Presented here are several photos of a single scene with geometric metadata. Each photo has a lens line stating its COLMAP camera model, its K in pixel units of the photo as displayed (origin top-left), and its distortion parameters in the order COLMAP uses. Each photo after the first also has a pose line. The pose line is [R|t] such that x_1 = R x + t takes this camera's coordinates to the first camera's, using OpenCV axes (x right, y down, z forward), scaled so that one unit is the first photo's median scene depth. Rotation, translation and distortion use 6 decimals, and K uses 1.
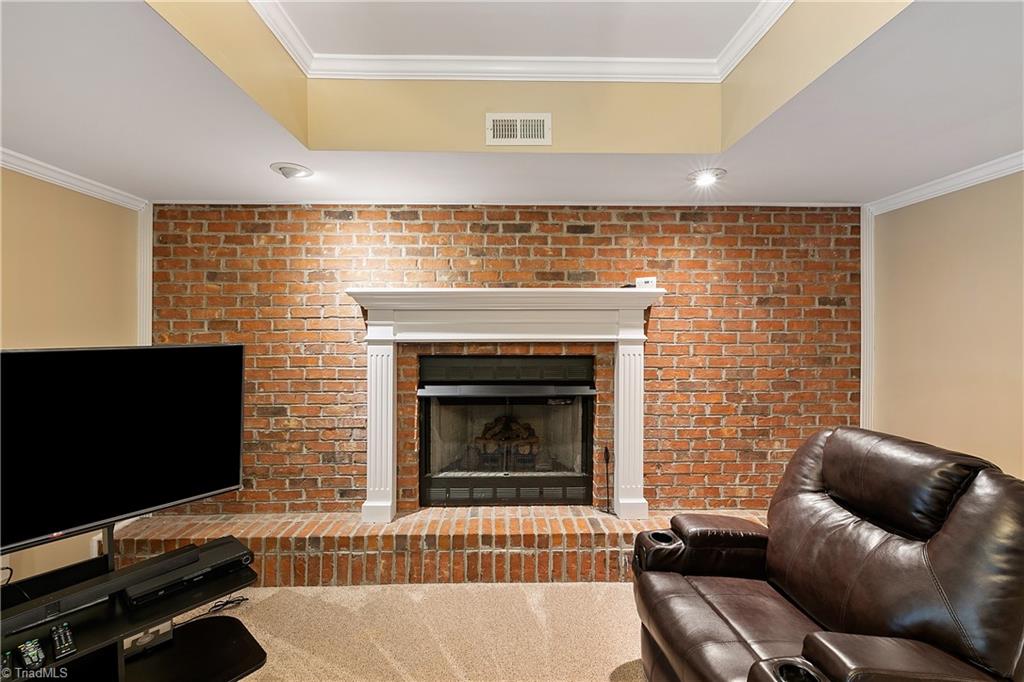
lens RADIAL K [[414.2, 0, 511.1], [0, 414.2, 331.6], [0, 0, 1]] dist [0.000583, 0.000041]
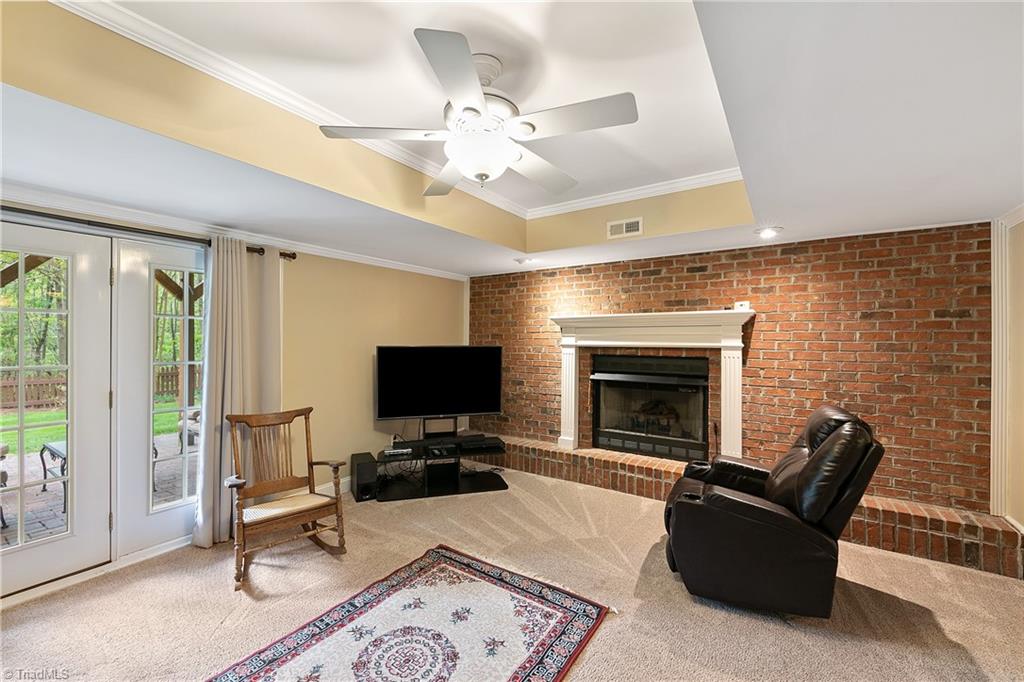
lens RADIAL K [[412.2, 0, 510.8], [0, 412.2, 338.5], [0, 0, 1]] dist [0.001598, 0.000224]
pose [[0.819728, 0.001711, -0.572751, 0.461764], [-0.006997, 0.999951, -0.007026, 0.007099], [0.572711, 0.009767, 0.819699, -0.543319]]
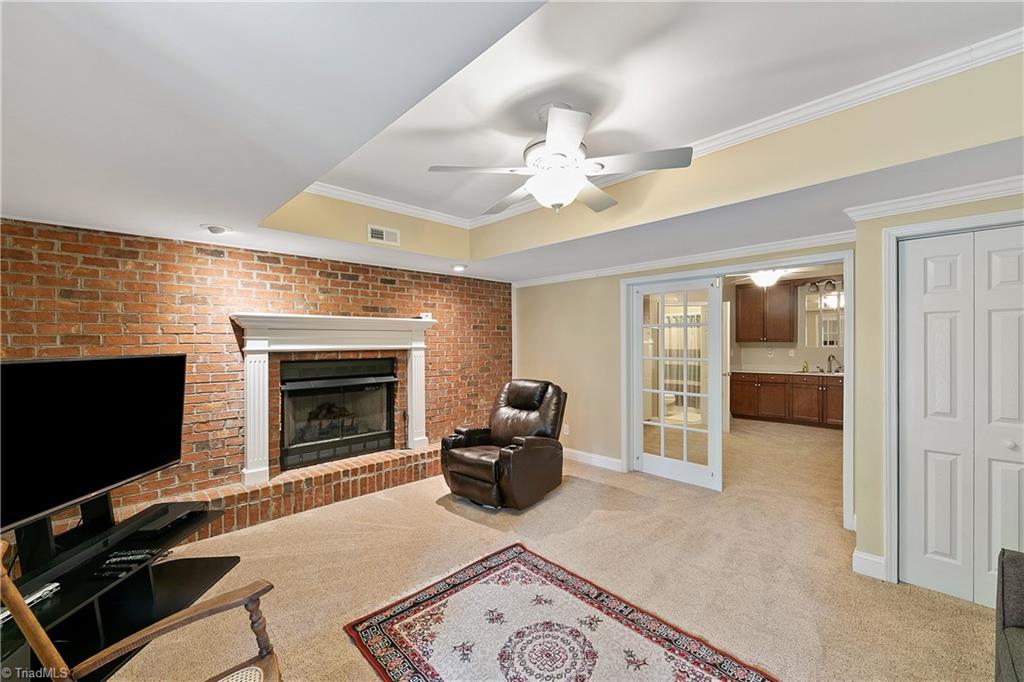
lens RADIAL K [[413.5, 0, 513.0], [0, 413.5, 345.3], [0, 0, 1]] dist [-0.000141, 0.000014]
pose [[0.728961, -0.010101, 0.684480, -0.607538], [0.011547, 0.999930, 0.002458, 0.009389], [-0.684457, 0.006112, 0.729027, -0.550374]]
